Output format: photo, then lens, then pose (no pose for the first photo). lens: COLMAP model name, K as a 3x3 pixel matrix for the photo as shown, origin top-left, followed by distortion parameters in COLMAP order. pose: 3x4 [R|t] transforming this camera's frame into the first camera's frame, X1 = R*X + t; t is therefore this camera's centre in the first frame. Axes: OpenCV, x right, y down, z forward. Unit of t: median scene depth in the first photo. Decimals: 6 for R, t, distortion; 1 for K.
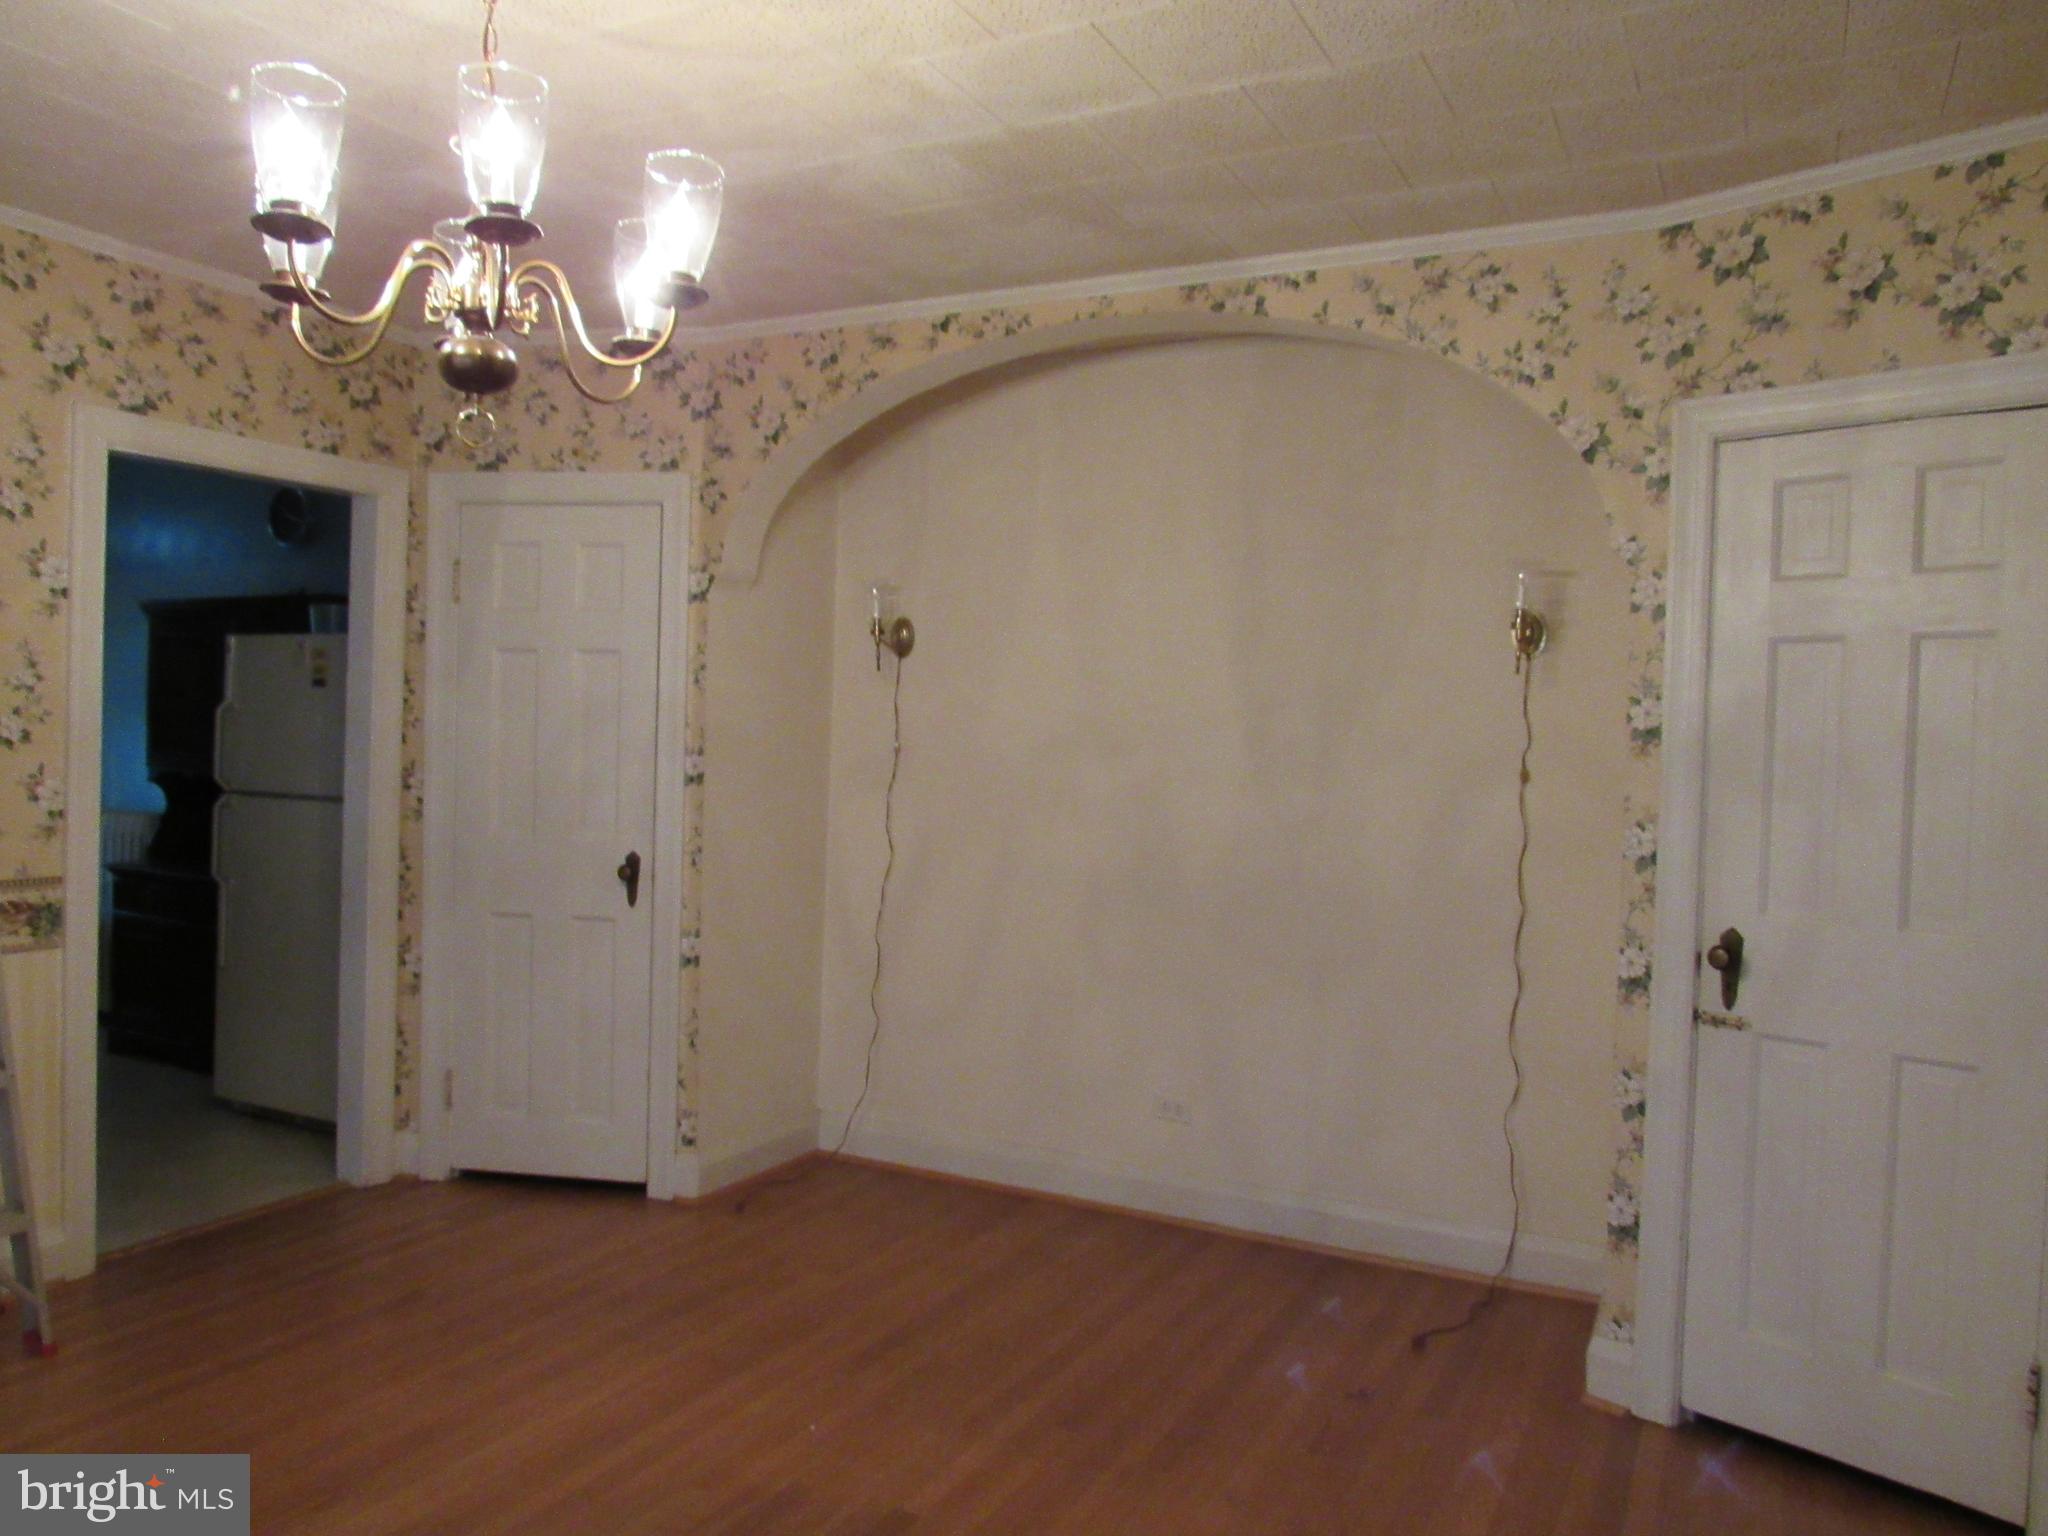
lens RADIAL K [[1462.0, 0, 1029.4], [0, 1462.0, 766.0], [0, 0, 1]] dist [-0.029629, 0.009524]
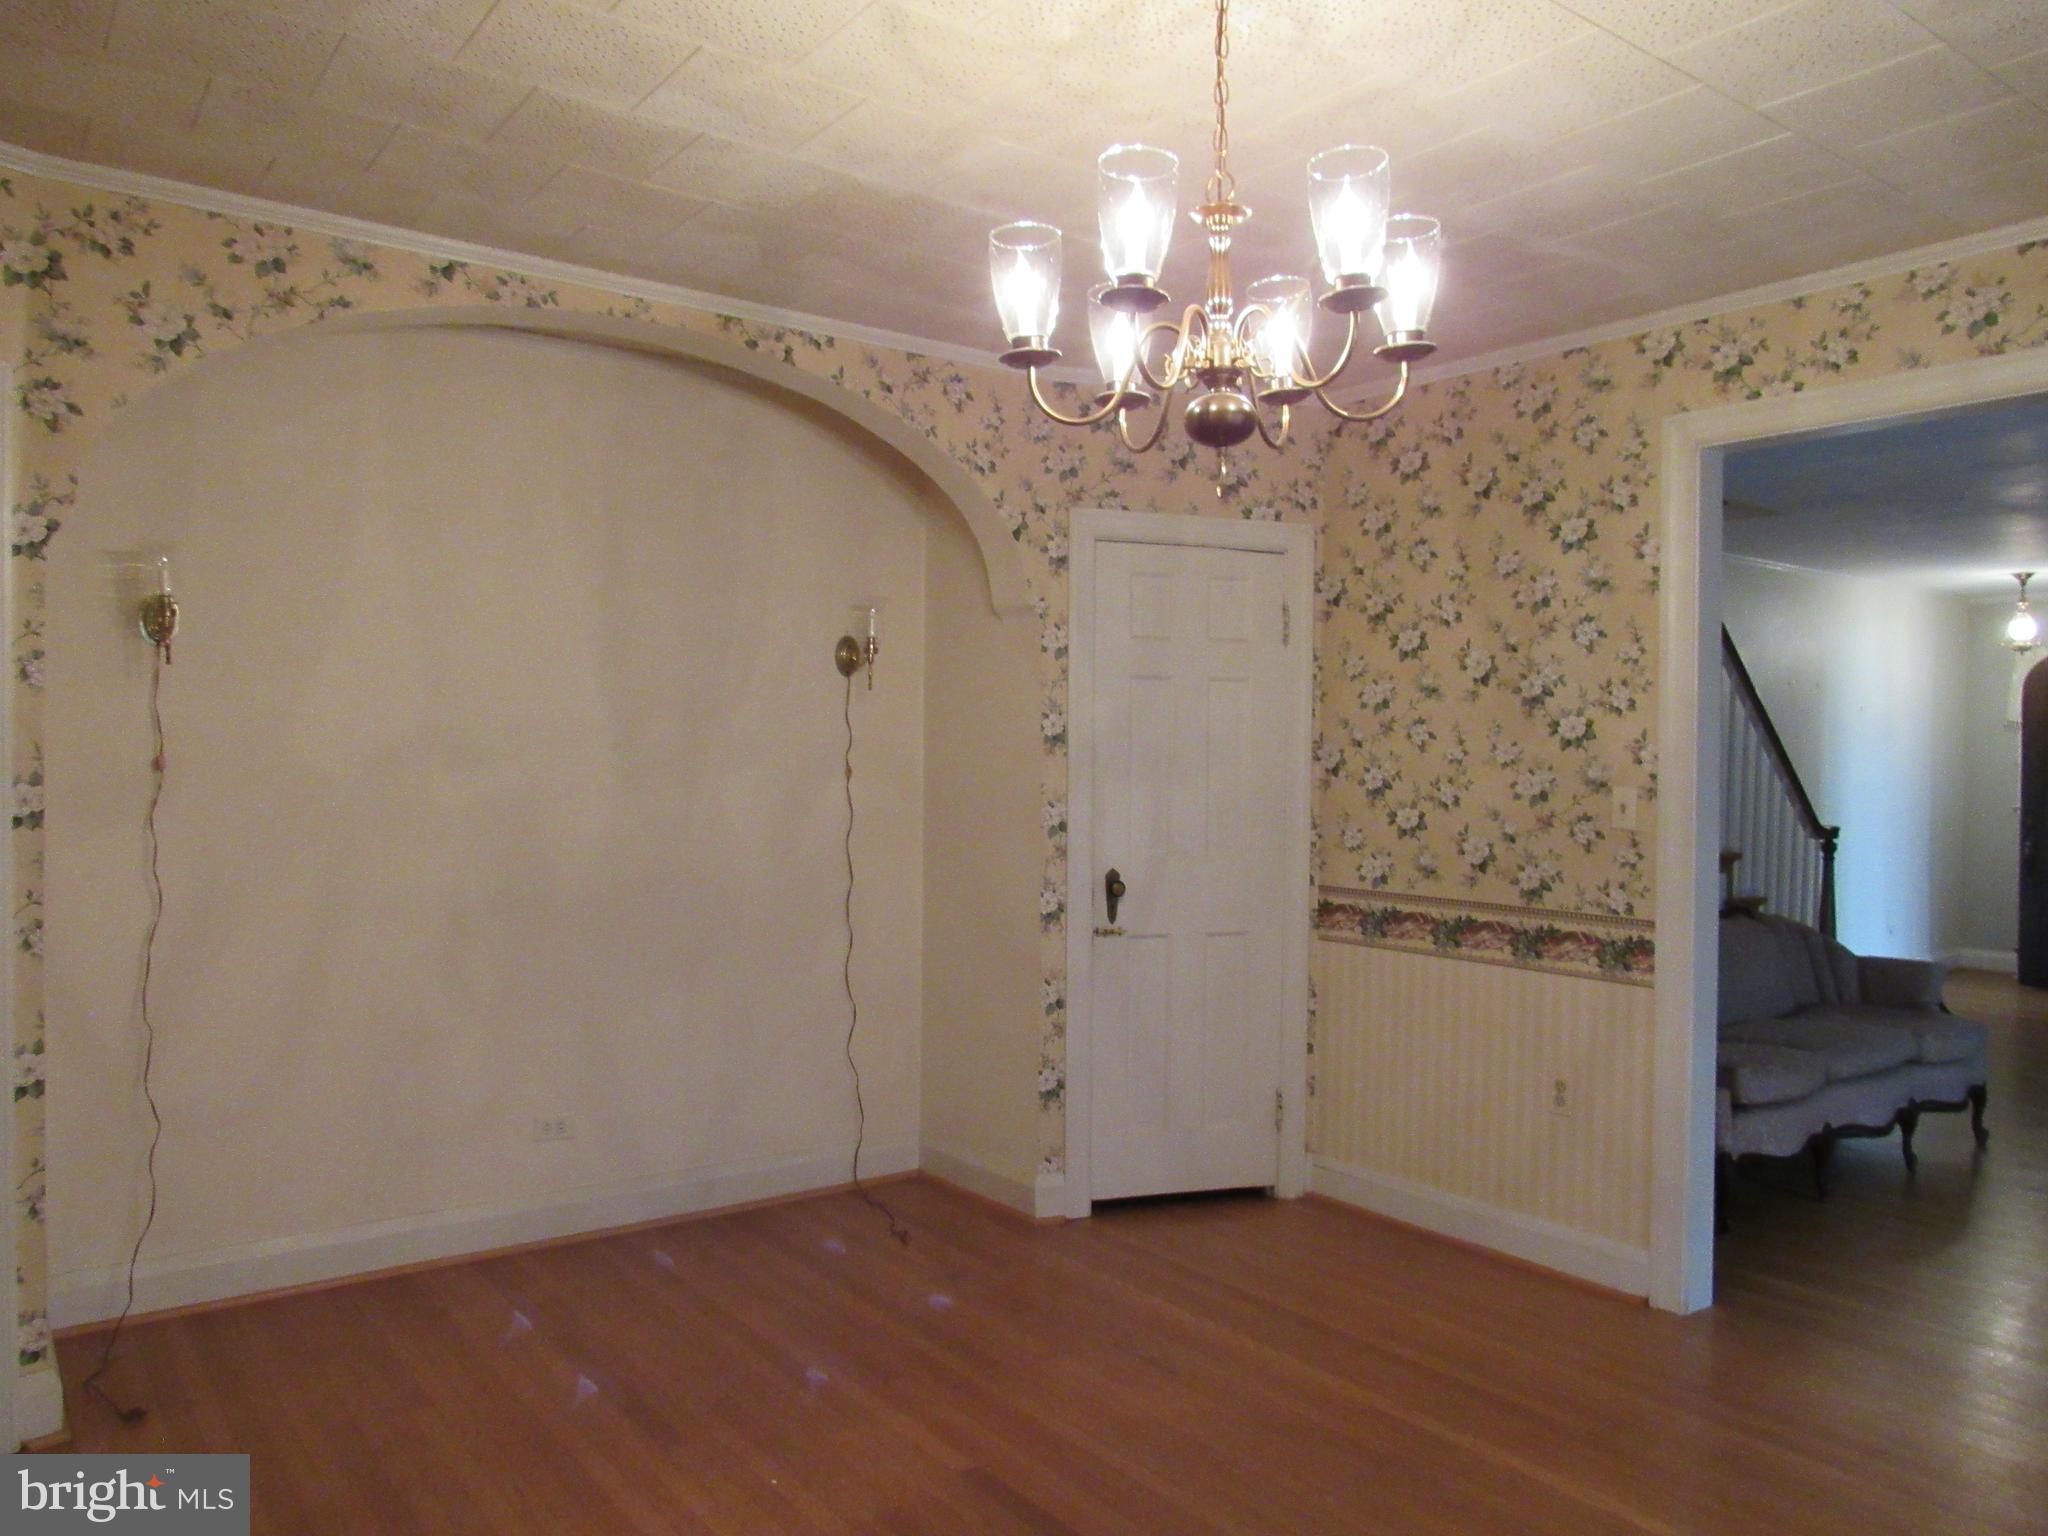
lens RADIAL K [[1462.0, 0, 1032.3], [0, 1462.0, 766.7], [0, 0, 1]] dist [-0.029629, 0.009524]
pose [[0.435190, -0.032623, 0.899747, -0.787479], [0.020205, 0.999446, 0.026465, -0.030380], [-0.900112, 0.006662, 0.435608, 0.366287]]
